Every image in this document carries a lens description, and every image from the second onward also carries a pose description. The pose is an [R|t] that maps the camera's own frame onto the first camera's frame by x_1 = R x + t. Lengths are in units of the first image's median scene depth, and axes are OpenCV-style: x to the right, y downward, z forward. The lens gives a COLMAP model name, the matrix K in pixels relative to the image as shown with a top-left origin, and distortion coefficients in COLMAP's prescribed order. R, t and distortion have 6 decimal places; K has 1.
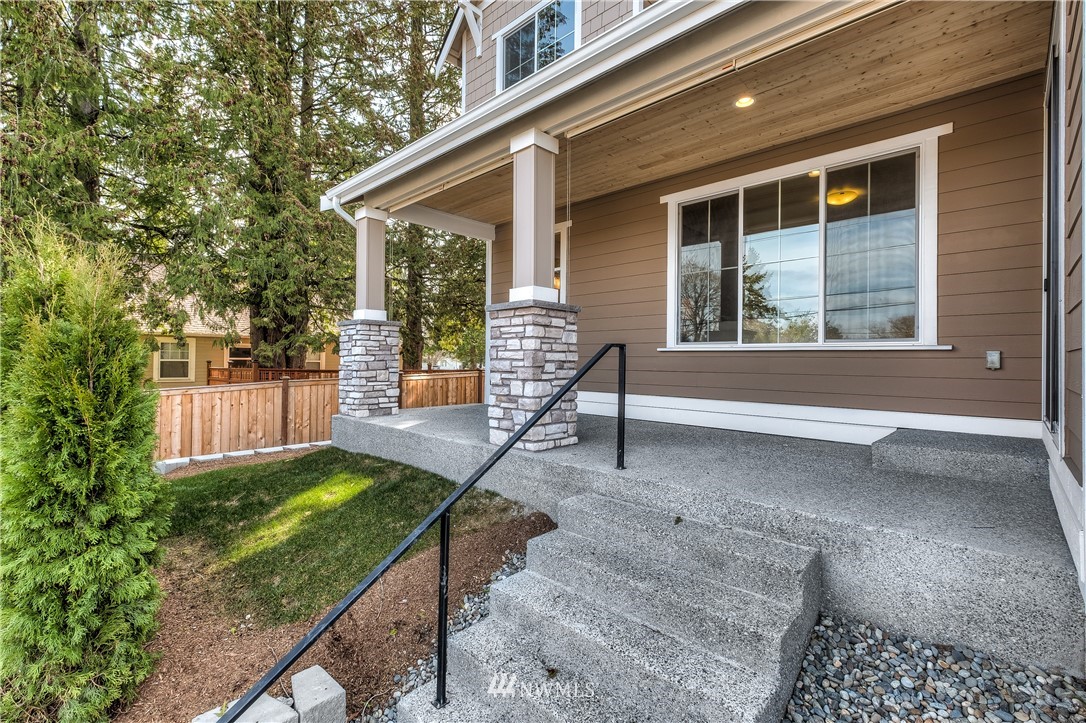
lens RADIAL K [[466.6, 0, 545.2], [0, 466.6, 357.7], [0, 0, 1]] dist [0.002774, 0.000089]
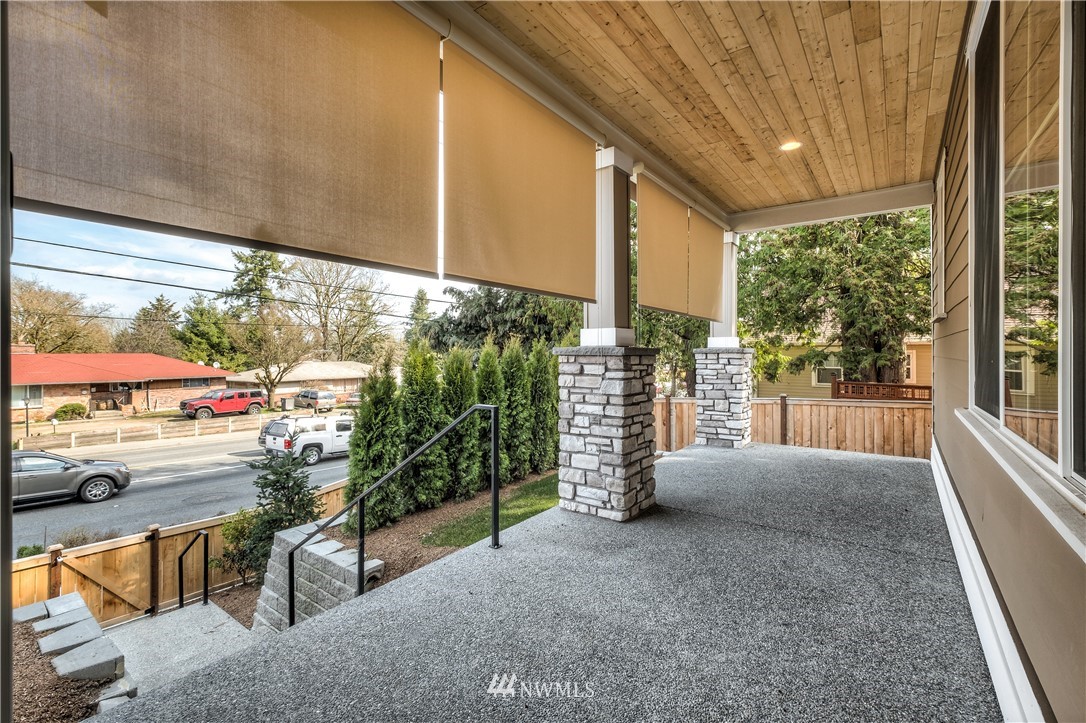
lens RADIAL K [[466.6, 0, 545.2], [0, 466.6, 357.7], [0, 0, 1]] dist [0.002774, 0.000089]
pose [[0.136626, -0.004272, -0.990614, 0.845105], [0.012323, 0.999921, -0.002613, -0.094220], [0.990546, -0.011851, 0.136667, 0.781164]]
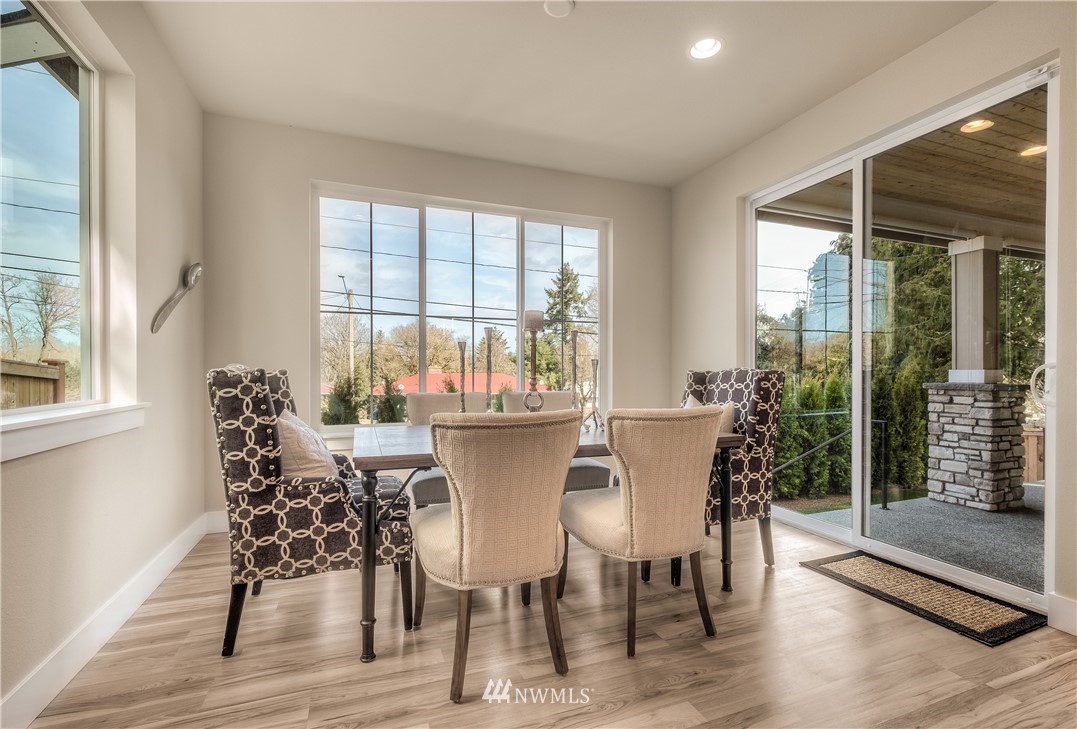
lens RADIAL K [[482.4, 0, 537.8], [0, 482.4, 376.3], [0, 0, 1]] dist [0.002708, -0.000009]
pose [[-0.412676, -0.005006, -0.910864, 1.556934], [0.002459, 0.999975, -0.006610, -0.127790], [0.910875, -0.004968, -0.412653, 0.515696]]
